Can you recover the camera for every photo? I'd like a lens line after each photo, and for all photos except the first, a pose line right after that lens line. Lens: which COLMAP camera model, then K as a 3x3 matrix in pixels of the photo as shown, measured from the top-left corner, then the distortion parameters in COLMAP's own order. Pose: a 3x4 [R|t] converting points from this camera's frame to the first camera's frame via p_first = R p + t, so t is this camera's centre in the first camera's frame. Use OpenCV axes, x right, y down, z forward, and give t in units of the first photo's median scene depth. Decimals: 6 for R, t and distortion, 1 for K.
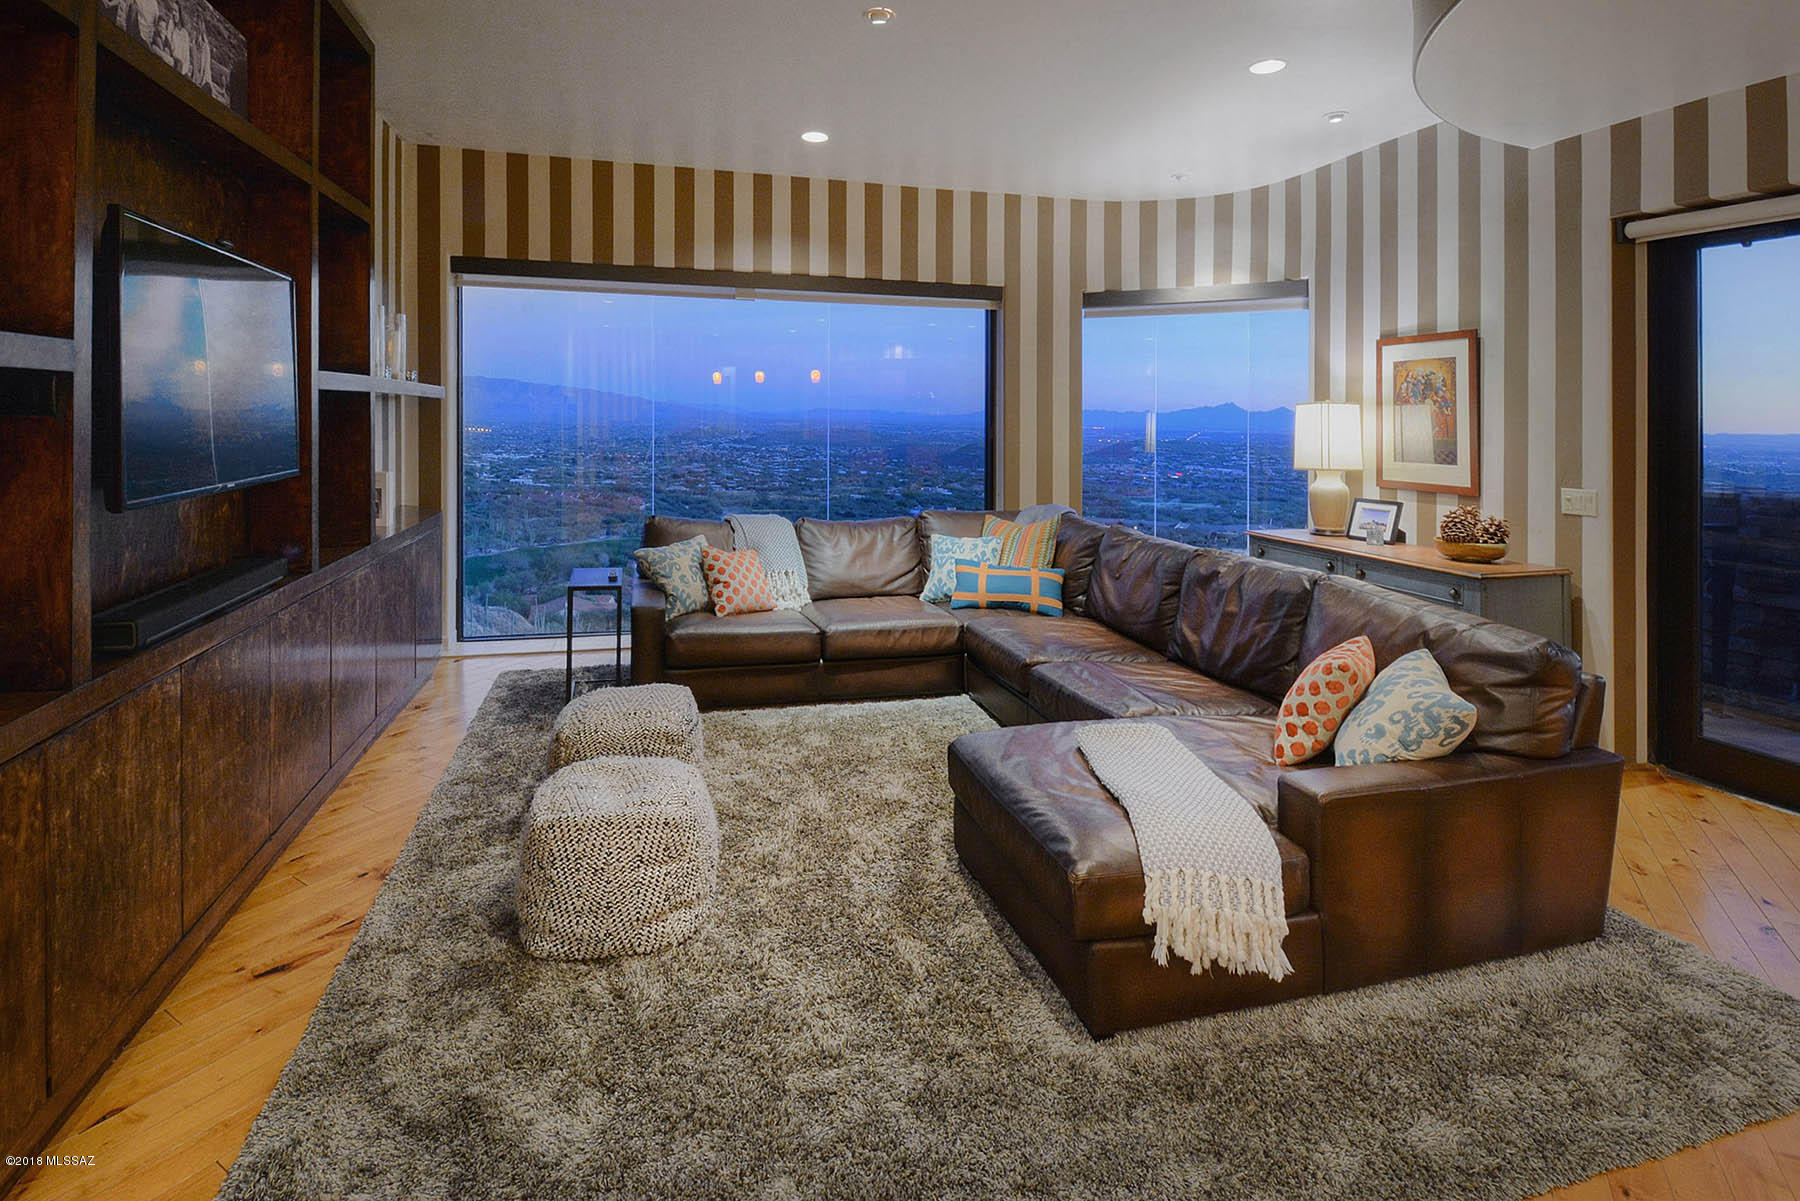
lens RADIAL K [[868.8, 0, 911.8], [0, 868.8, 448.9], [0, 0, 1]] dist [0.001365, -0.000103]
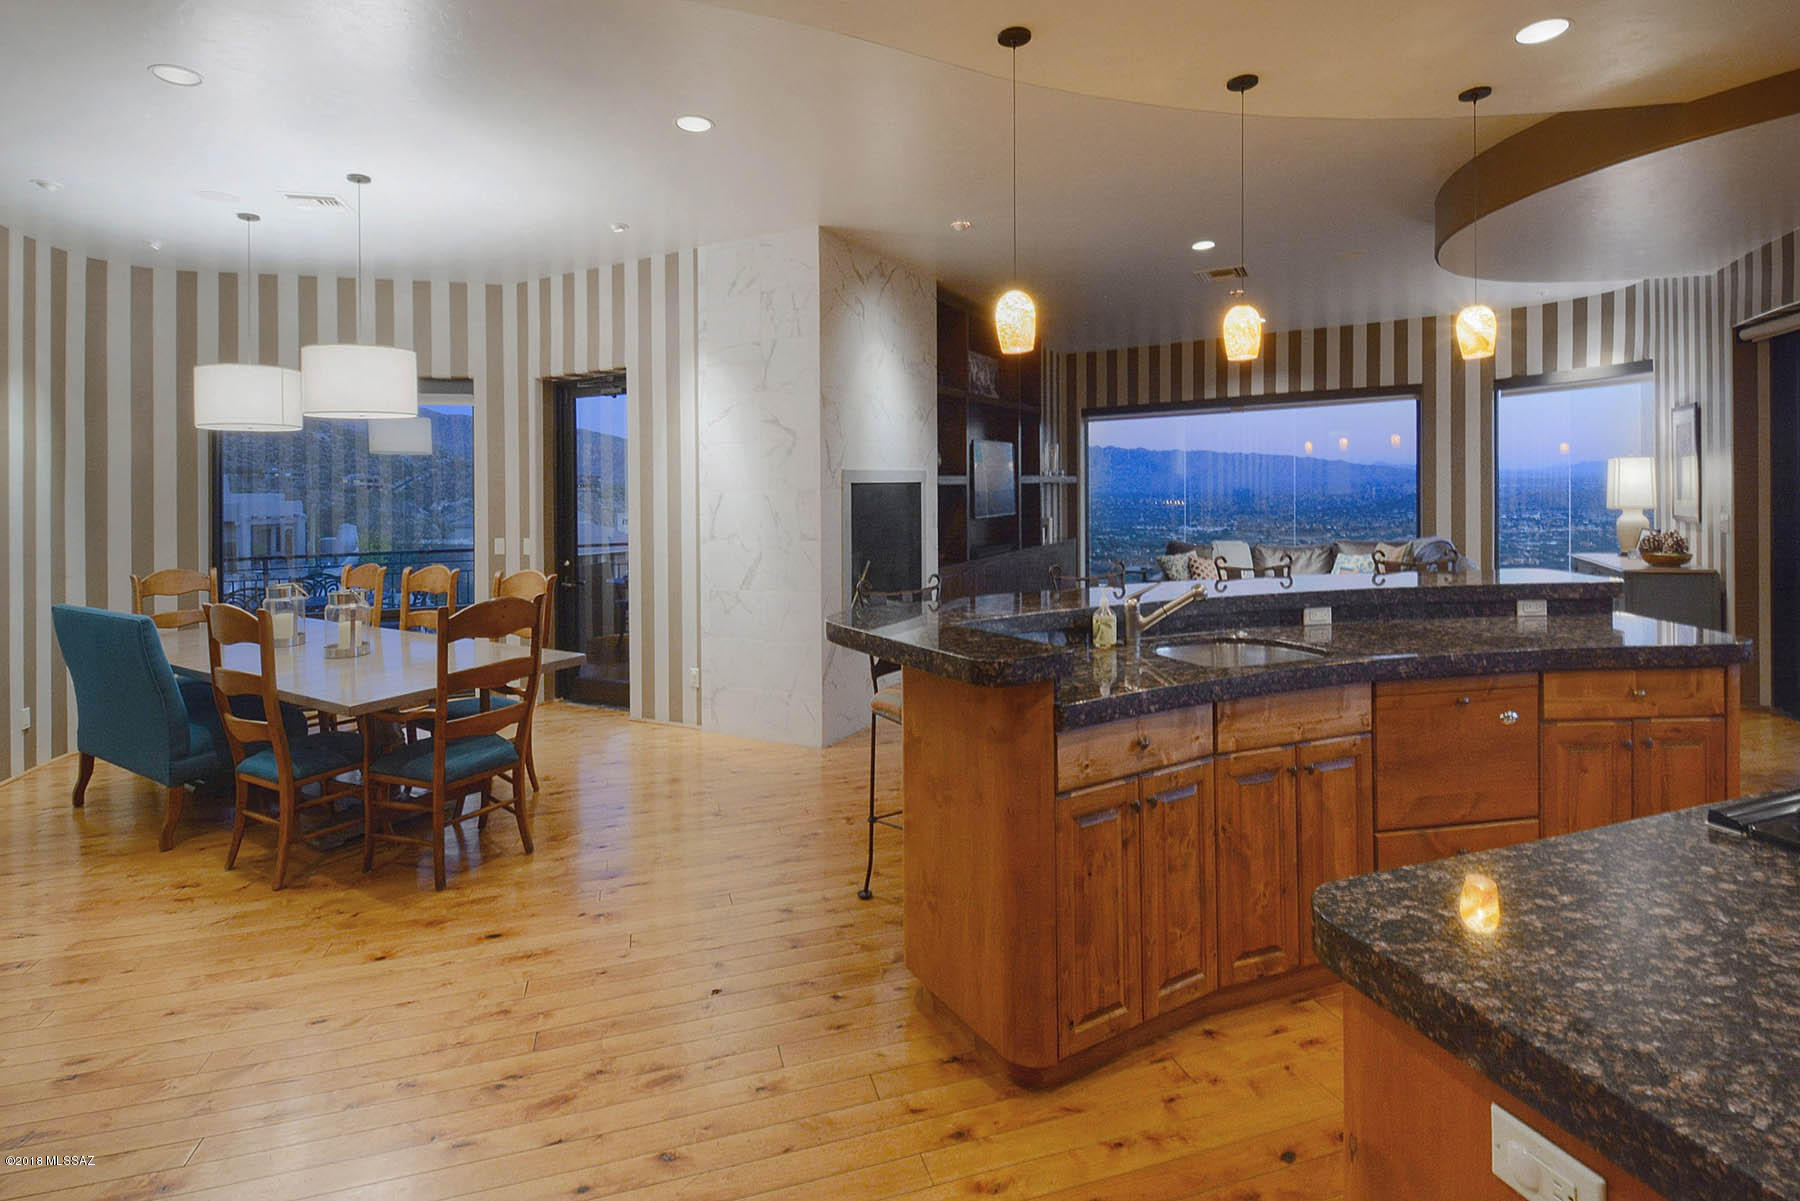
lens RADIAL K [[928.5, 0, 904.9], [0, 928.5, 513.4], [0, 0, 1]] dist [-0.001452, -0.000719]
pose [[0.722353, -0.018639, -0.691273, 0.651860], [0.016549, 0.999816, -0.009666, 0.028245], [0.691326, -0.004458, 0.722529, -0.808018]]
